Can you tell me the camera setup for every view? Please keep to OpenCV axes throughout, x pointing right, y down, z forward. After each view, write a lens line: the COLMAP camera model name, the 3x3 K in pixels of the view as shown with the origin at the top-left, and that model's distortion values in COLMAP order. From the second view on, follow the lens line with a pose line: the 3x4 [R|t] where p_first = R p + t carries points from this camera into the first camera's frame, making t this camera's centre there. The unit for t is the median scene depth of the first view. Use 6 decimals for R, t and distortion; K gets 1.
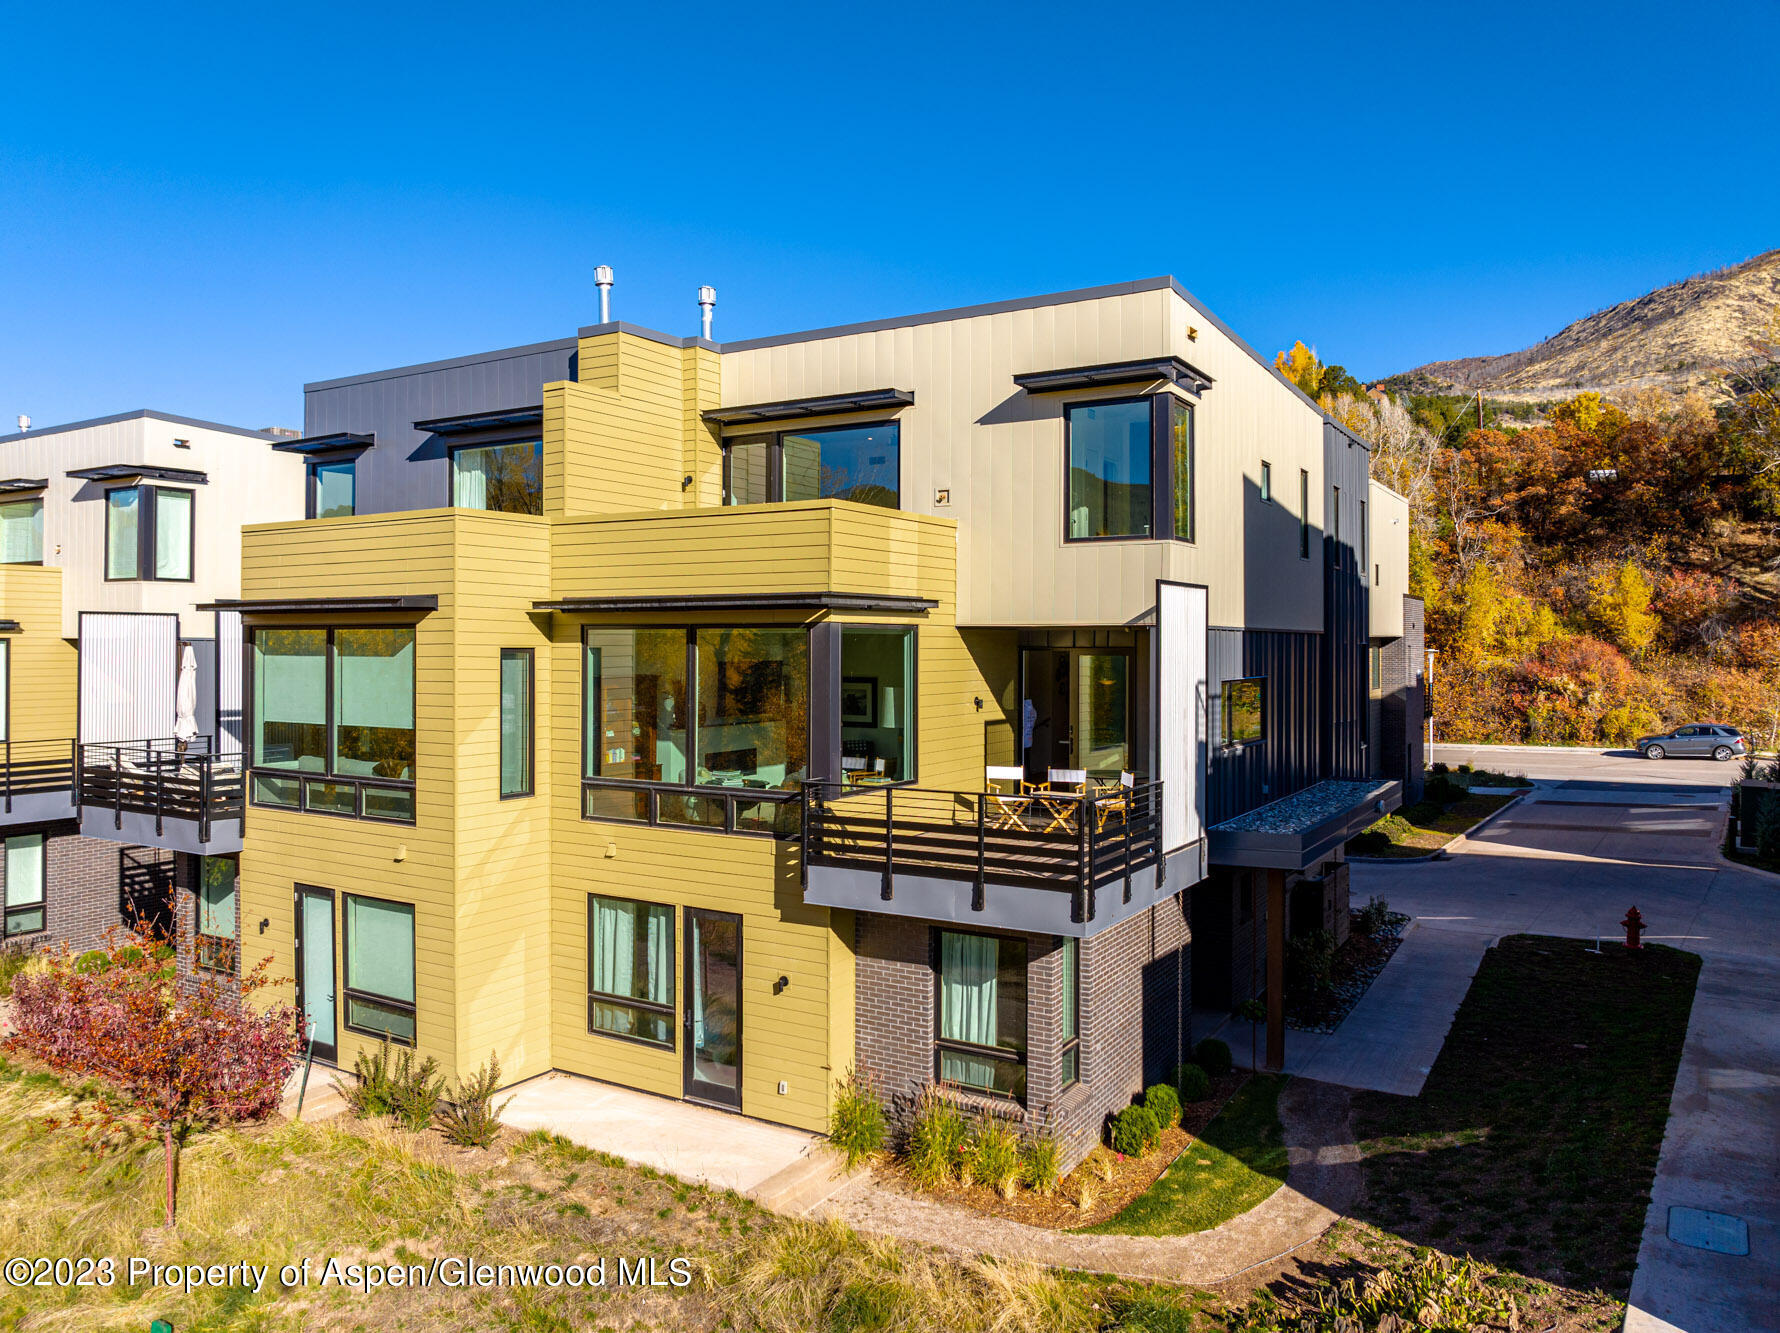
lens RADIAL K [[1265.2, 0, 890.3], [0, 1265.2, 630.5], [0, 0, 1]] dist [-0.036519, 0.004409]
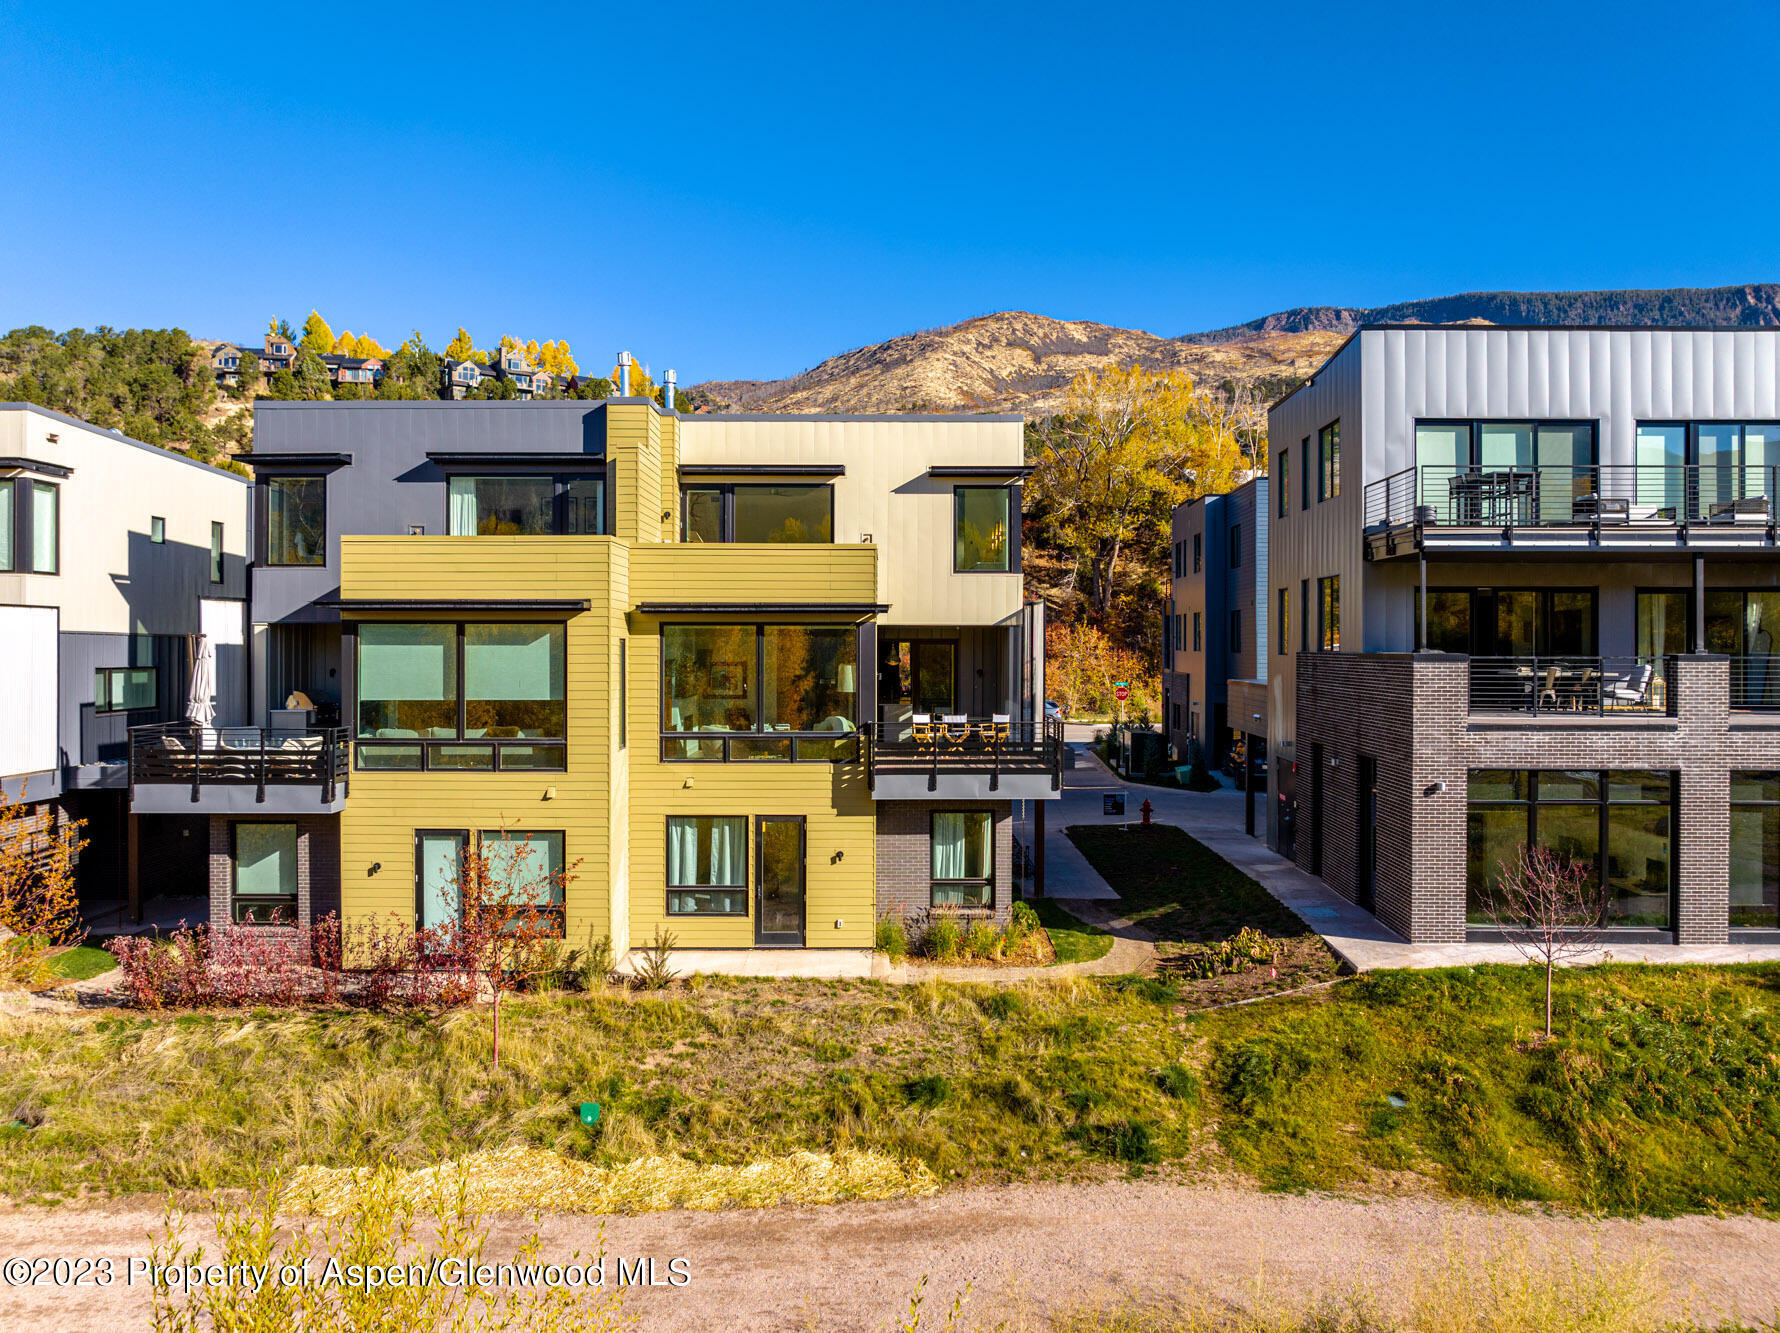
lens RADIAL K [[1265.2, 0, 890.3], [0, 1265.2, 630.5], [0, 0, 1]] dist [-0.036519, 0.004409]
pose [[0.850045, 0.004732, 0.526689, -0.762470], [-0.005250, 0.999986, -0.000511, 0.004247], [-0.526684, -0.002331, 0.850058, -0.309097]]
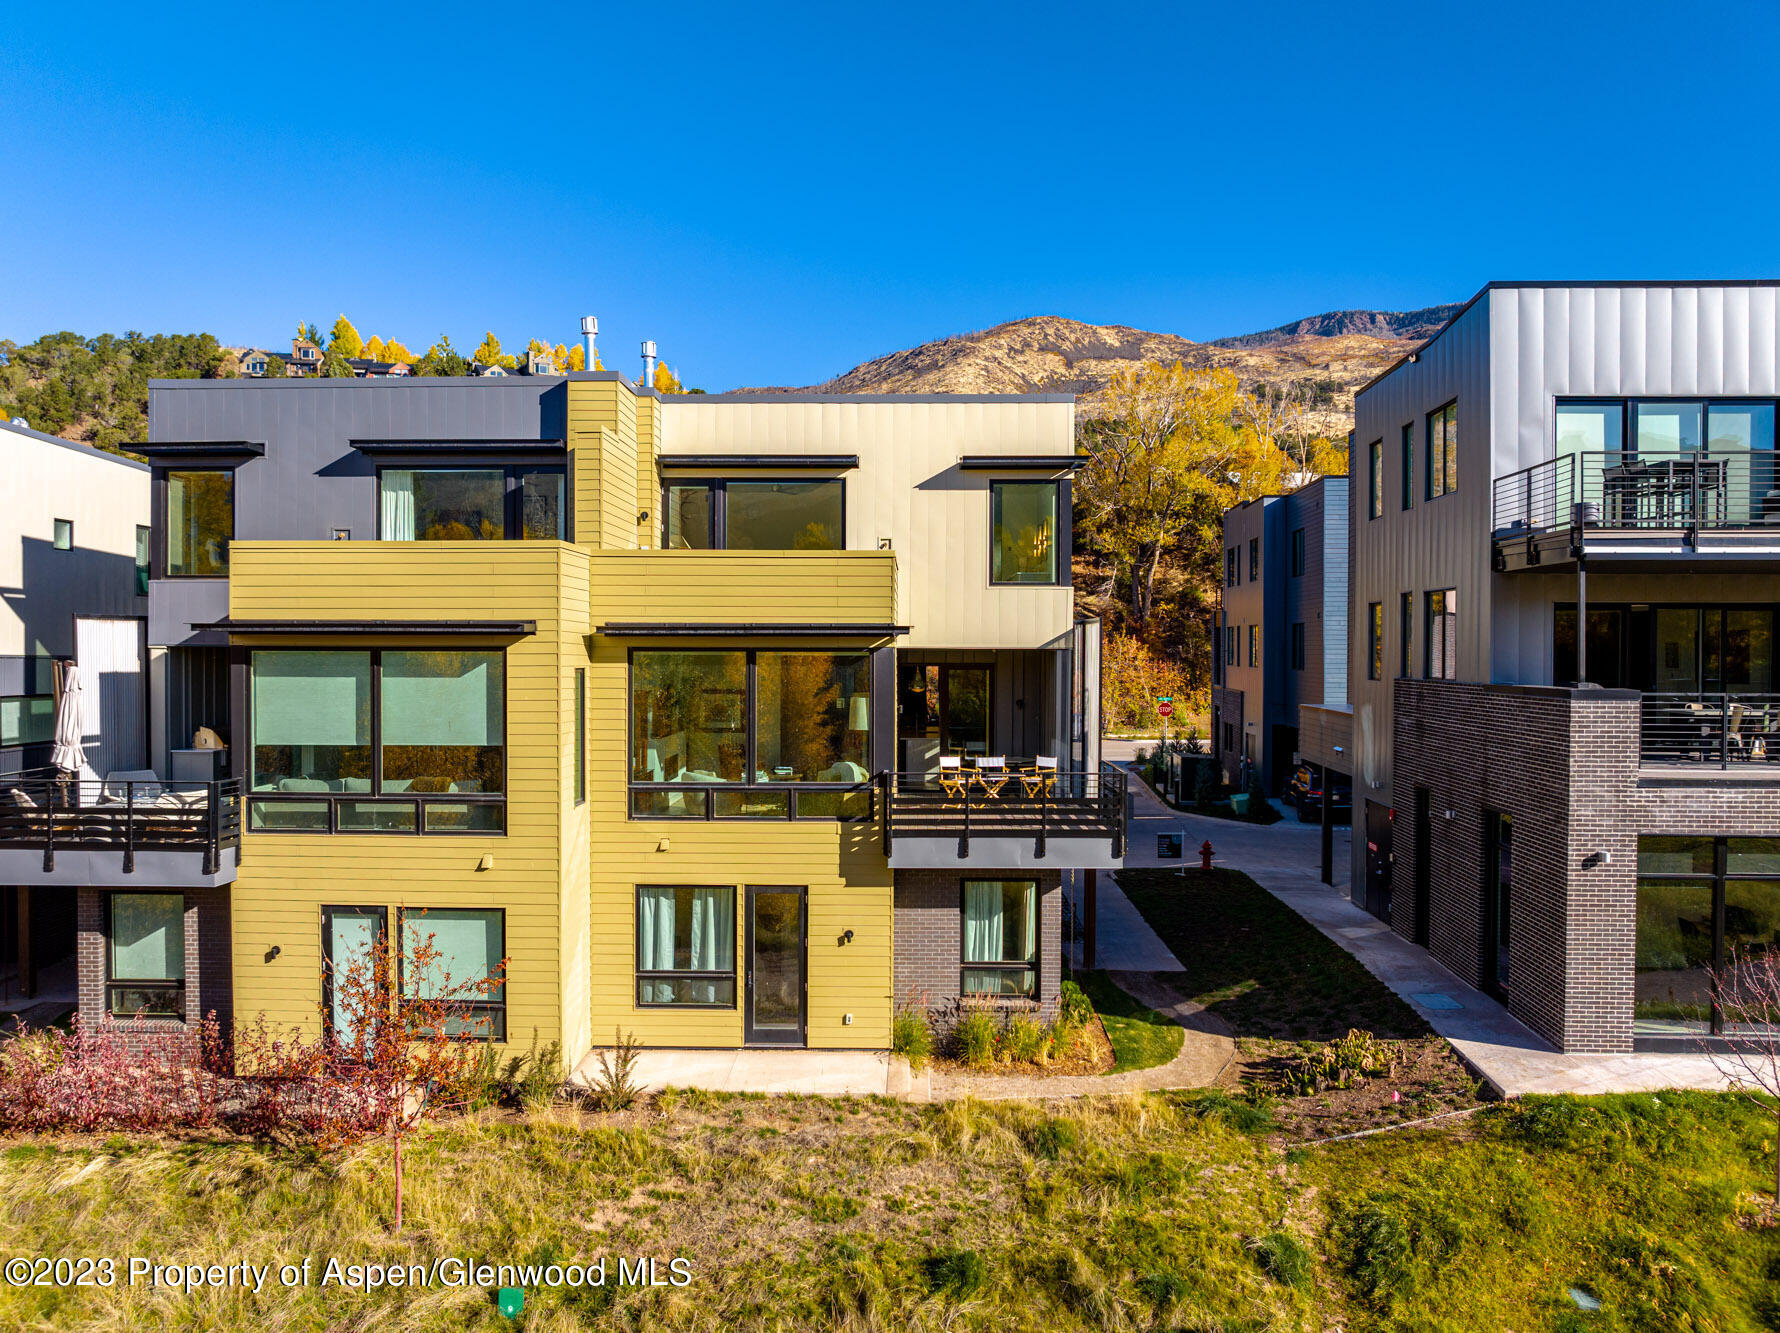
lens RADIAL K [[1254.7, 0, 884.1], [0, 1254.7, 658.6], [0, 0, 1]] dist [-0.033146, 0.002128]
pose [[0.865385, -0.003254, 0.501098, -0.608816], [-0.006775, 0.999812, 0.018193, -0.016213], [-0.501063, -0.019138, 0.865199, -0.077461]]
